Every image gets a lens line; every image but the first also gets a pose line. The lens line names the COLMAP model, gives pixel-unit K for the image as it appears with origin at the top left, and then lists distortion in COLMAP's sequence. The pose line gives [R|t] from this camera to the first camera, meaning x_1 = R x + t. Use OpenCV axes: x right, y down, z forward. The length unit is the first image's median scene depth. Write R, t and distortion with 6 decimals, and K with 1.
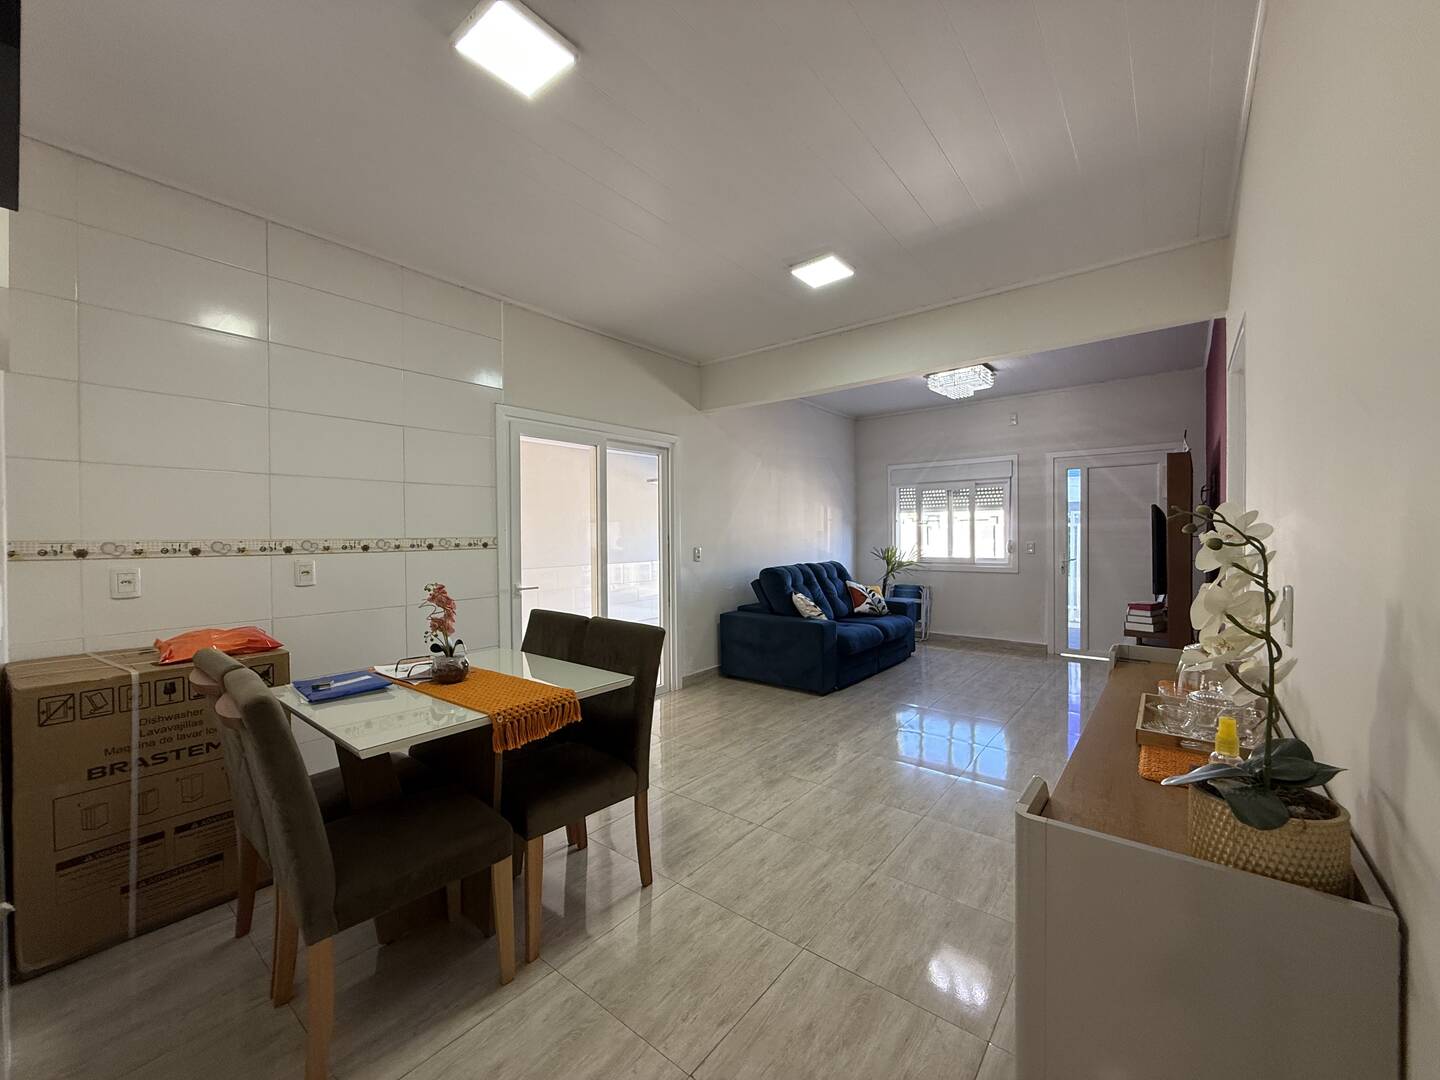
lens RADIAL K [[573.0, 0, 715.7], [0, 573.0, 539.1], [0, 0, 1]] dist [0.000766, 0.000005]
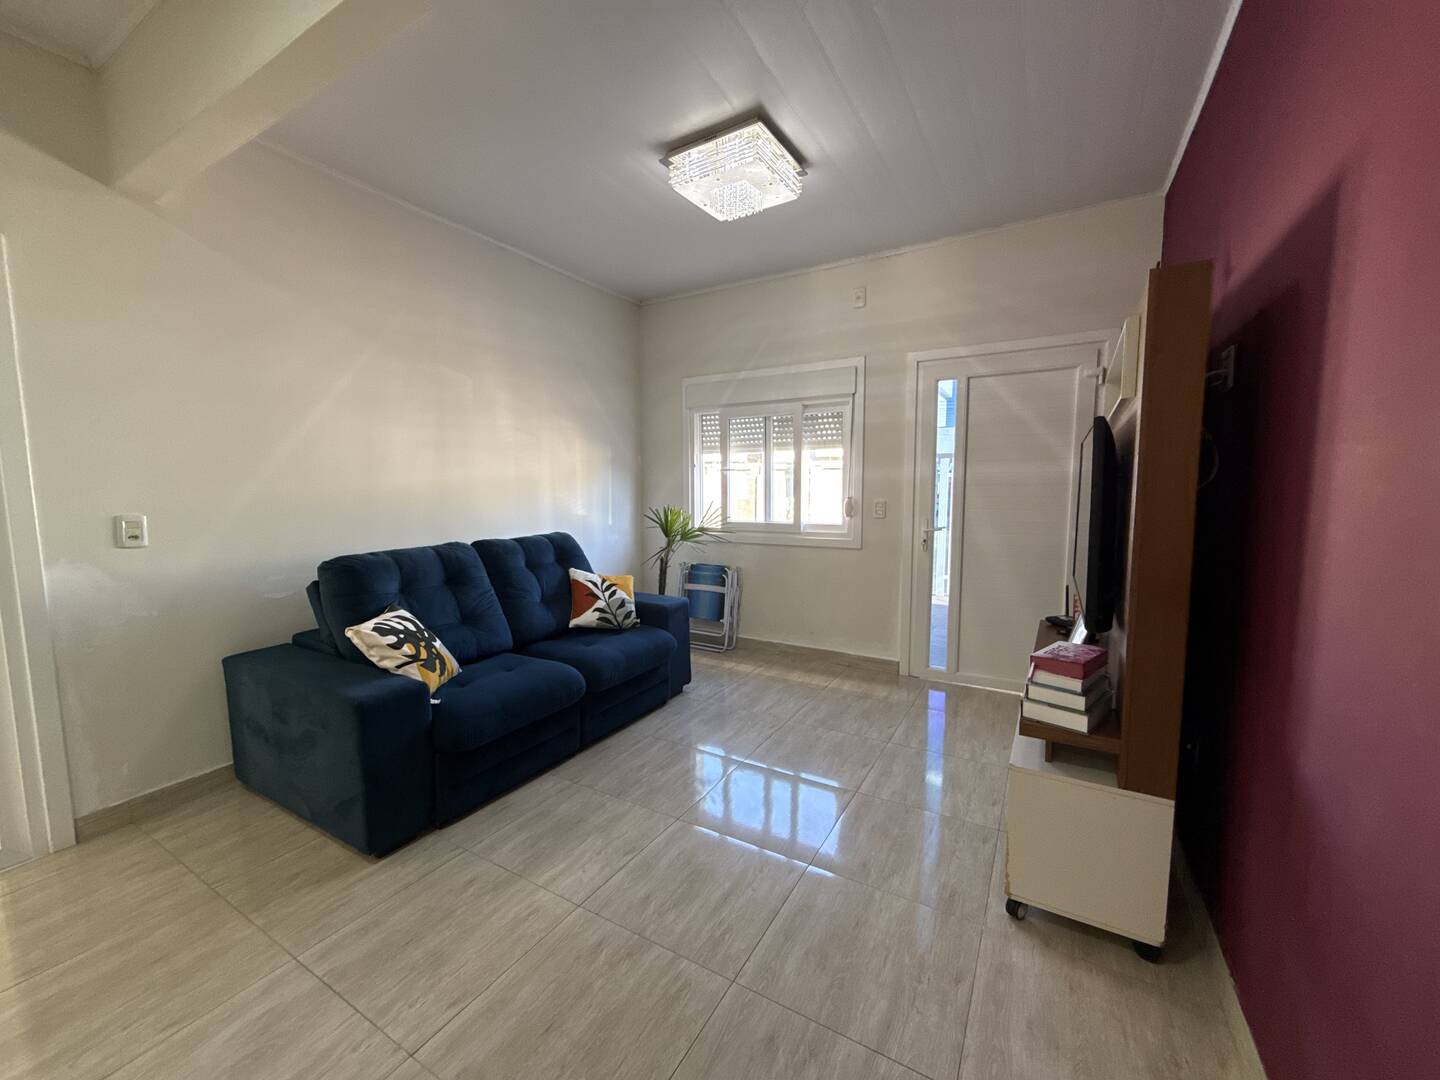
lens RADIAL K [[573.0, 0, 716.5], [0, 573.0, 539.4], [0, 0, 1]] dist [0.000766, 0.000005]
pose [[0.988369, -0.010541, 0.151710, 0.289764], [-0.002430, 0.996373, 0.085057, -0.004627], [-0.152056, -0.084436, 0.984759, 0.424544]]
